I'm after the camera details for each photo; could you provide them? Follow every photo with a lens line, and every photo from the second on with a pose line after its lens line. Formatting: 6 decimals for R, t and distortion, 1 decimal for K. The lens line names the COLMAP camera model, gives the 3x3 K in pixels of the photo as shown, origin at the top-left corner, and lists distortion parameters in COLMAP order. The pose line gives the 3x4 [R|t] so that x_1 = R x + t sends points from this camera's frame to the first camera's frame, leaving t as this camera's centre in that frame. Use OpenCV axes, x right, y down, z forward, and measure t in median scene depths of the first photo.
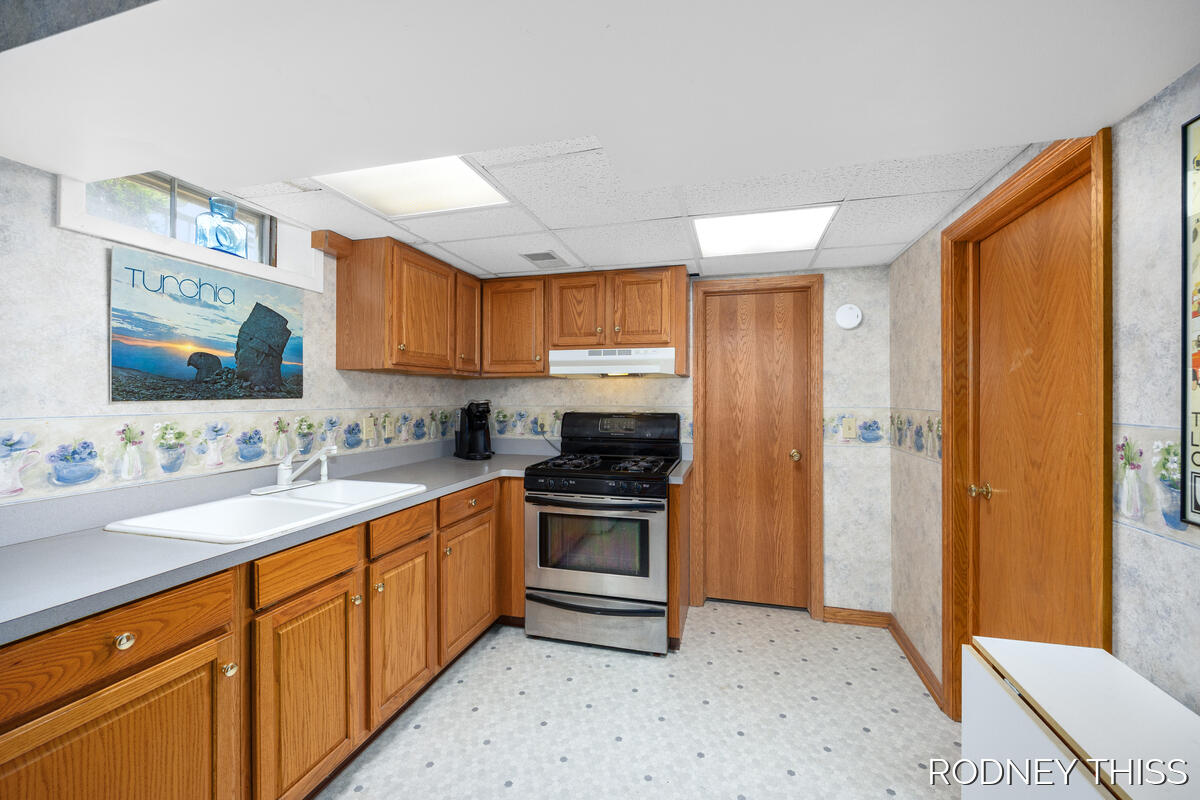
lens RADIAL K [[484.6, 0, 601.0], [0, 484.6, 397.3], [0, 0, 1]] dist [-0.000267, -0.000107]
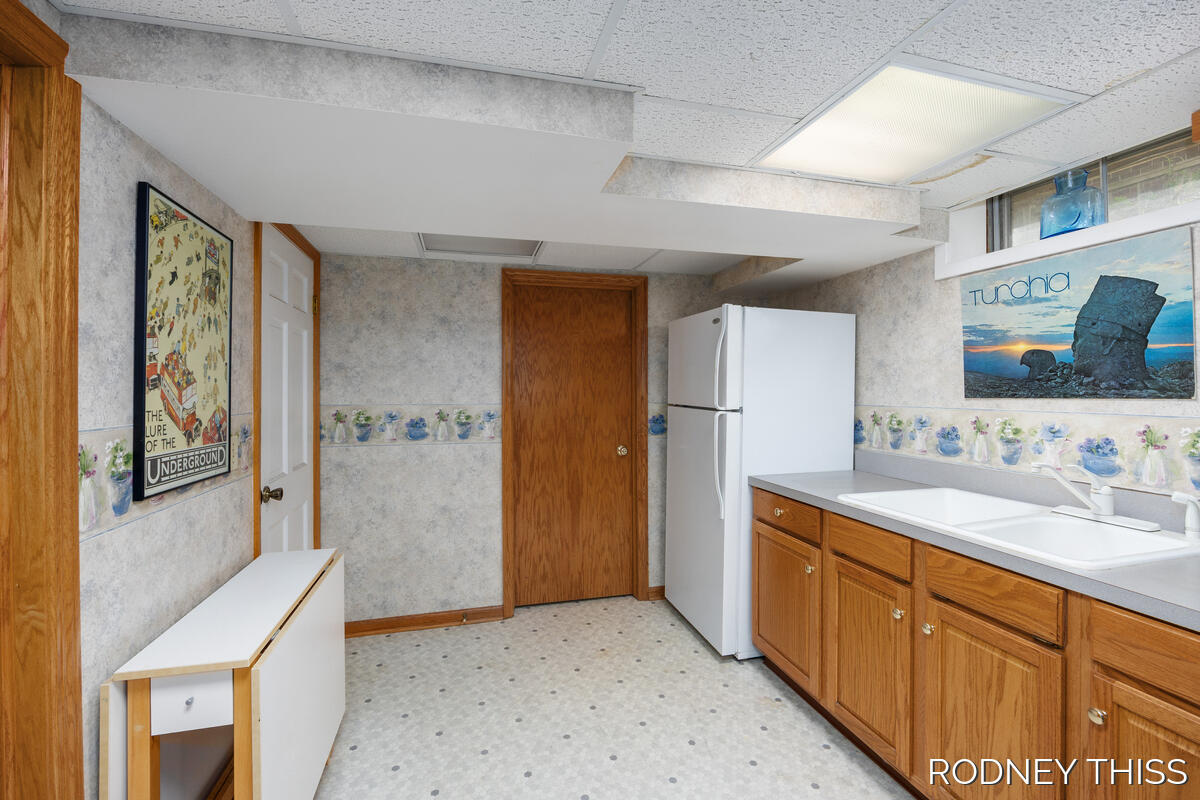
lens RADIAL K [[522.4, 0, 606.5], [0, 522.4, 363.3], [0, 0, 1]] dist [0.036656, 0.000519]
pose [[-0.854278, -0.025383, -0.519197, 0.481765], [0.001717, 0.998664, -0.051649, -0.010791], [0.519814, -0.045014, -0.853093, 1.485964]]
